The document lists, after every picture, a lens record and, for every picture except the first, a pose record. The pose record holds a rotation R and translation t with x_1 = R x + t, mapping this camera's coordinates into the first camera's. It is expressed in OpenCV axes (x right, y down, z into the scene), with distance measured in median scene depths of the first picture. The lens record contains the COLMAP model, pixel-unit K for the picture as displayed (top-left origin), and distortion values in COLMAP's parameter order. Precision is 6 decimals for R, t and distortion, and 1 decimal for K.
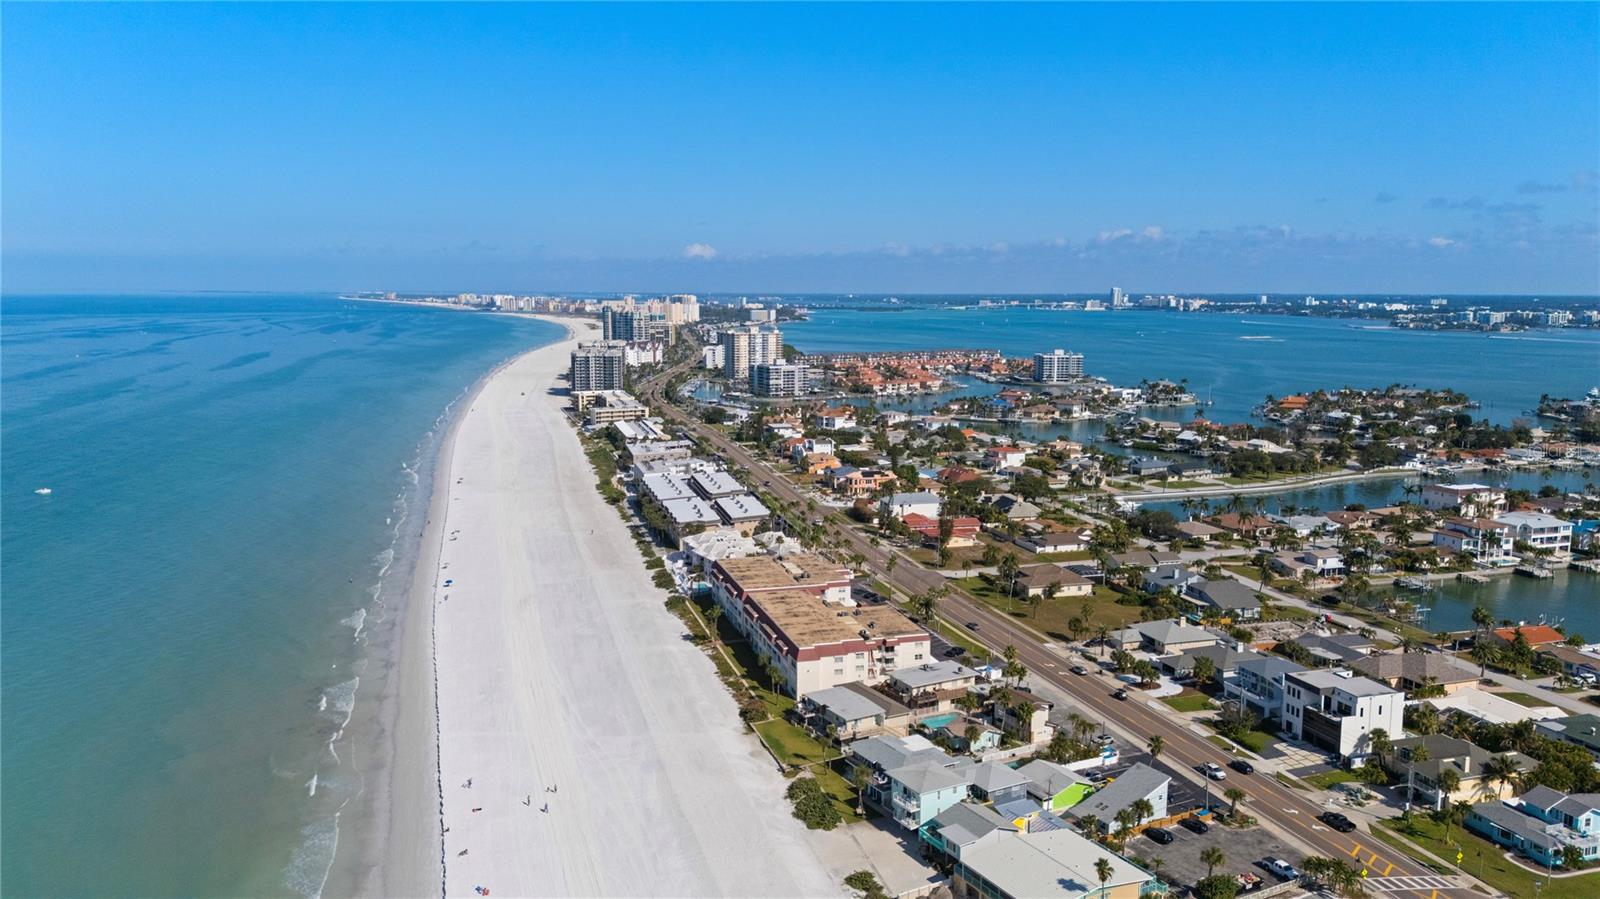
lens RADIAL K [[1171.9, 0, 794.0], [0, 1171.9, 450.4], [0, 0, 1]] dist [0.102341, -0.108620]
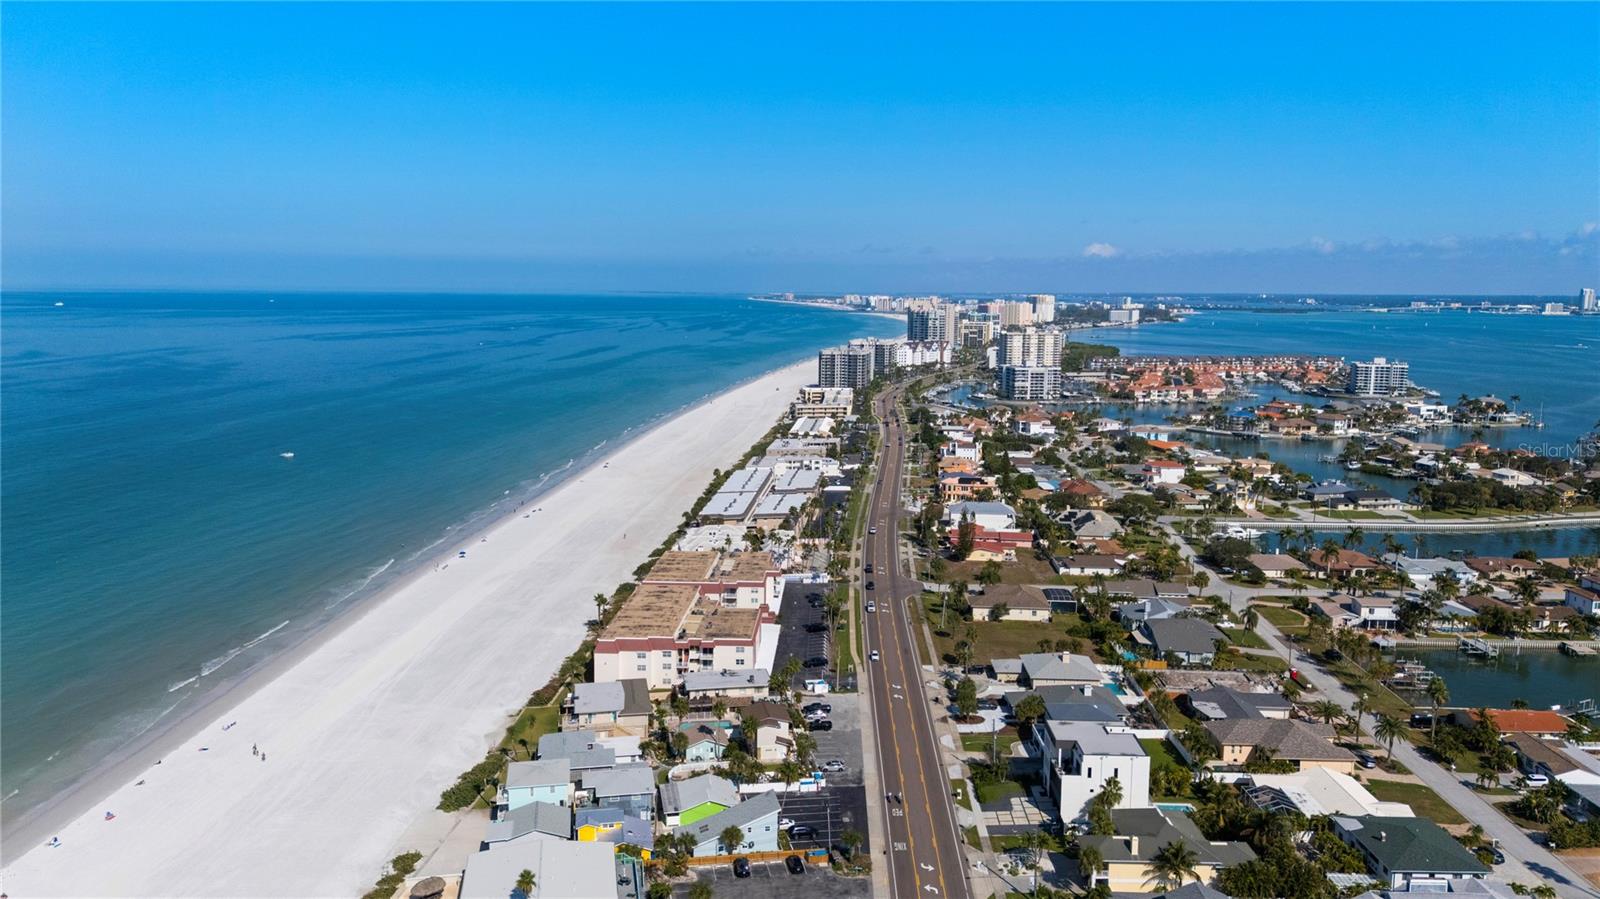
lens RADIAL K [[1171.9, 0, 794.0], [0, 1171.9, 450.4], [0, 0, 1]] dist [0.102341, -0.108620]
pose [[0.944770, 0.049585, -0.323960, 0.174966], [-0.049785, 0.998730, 0.007674, -0.003350], [0.323929, 0.008878, 0.946040, 0.036634]]
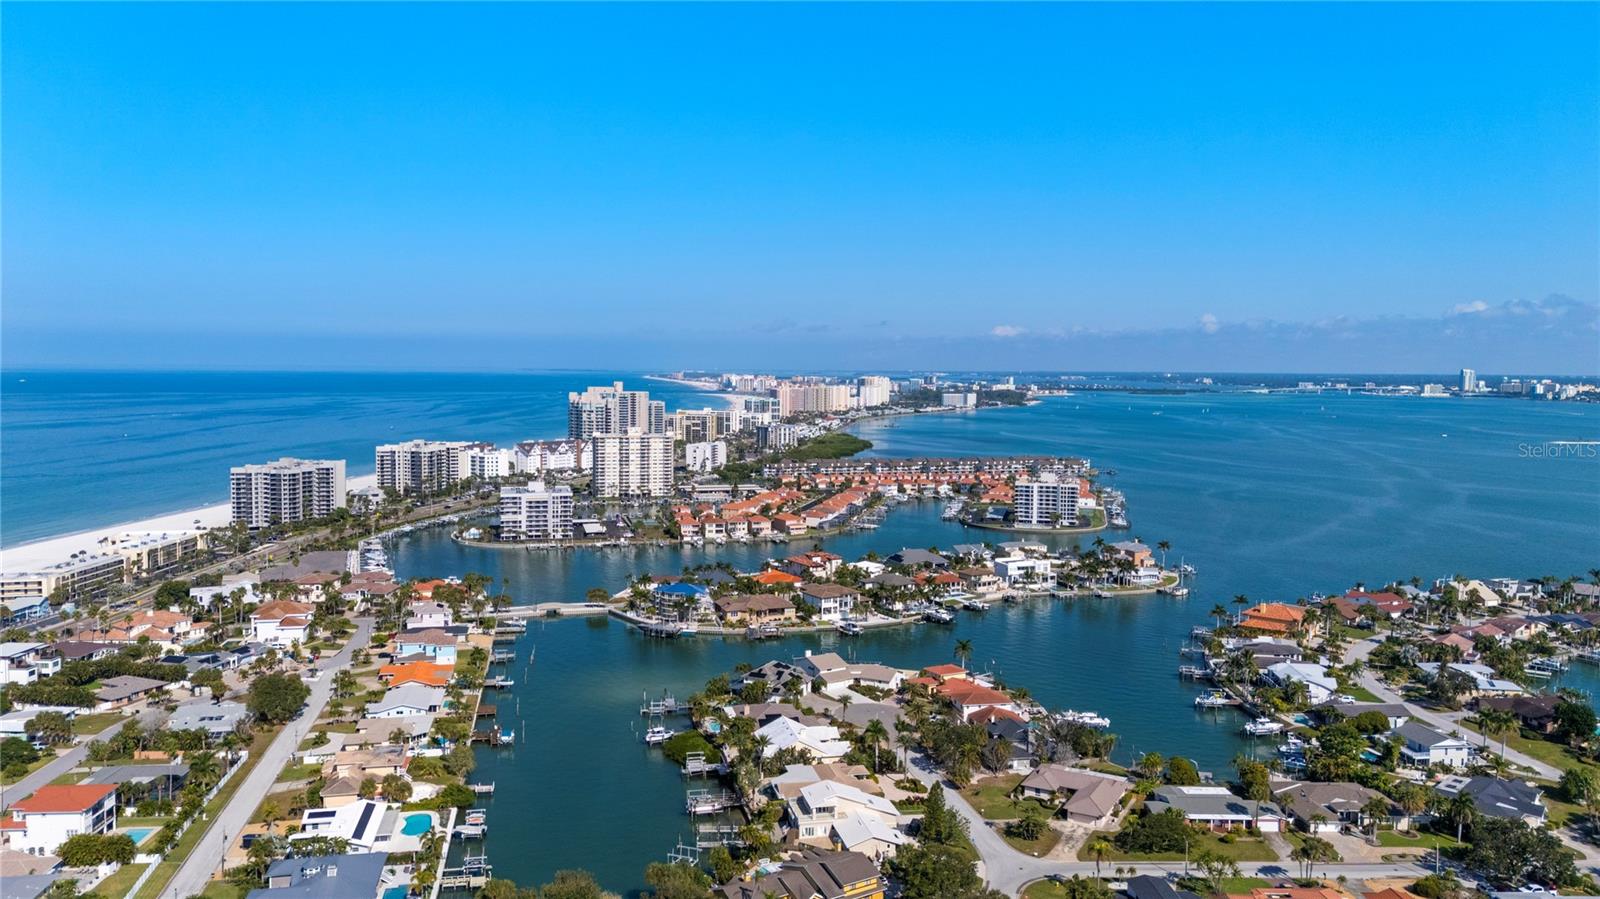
lens RADIAL K [[1193.5, 0, 791.3], [0, 1193.5, 448.4], [0, 0, 1]] dist [0.102646, -0.120796]
pose [[0.962331, 0.022986, -0.270909, 0.446509], [-0.041561, 0.997146, -0.063028, -0.086909], [0.268687, 0.071913, 0.960539, 0.560160]]
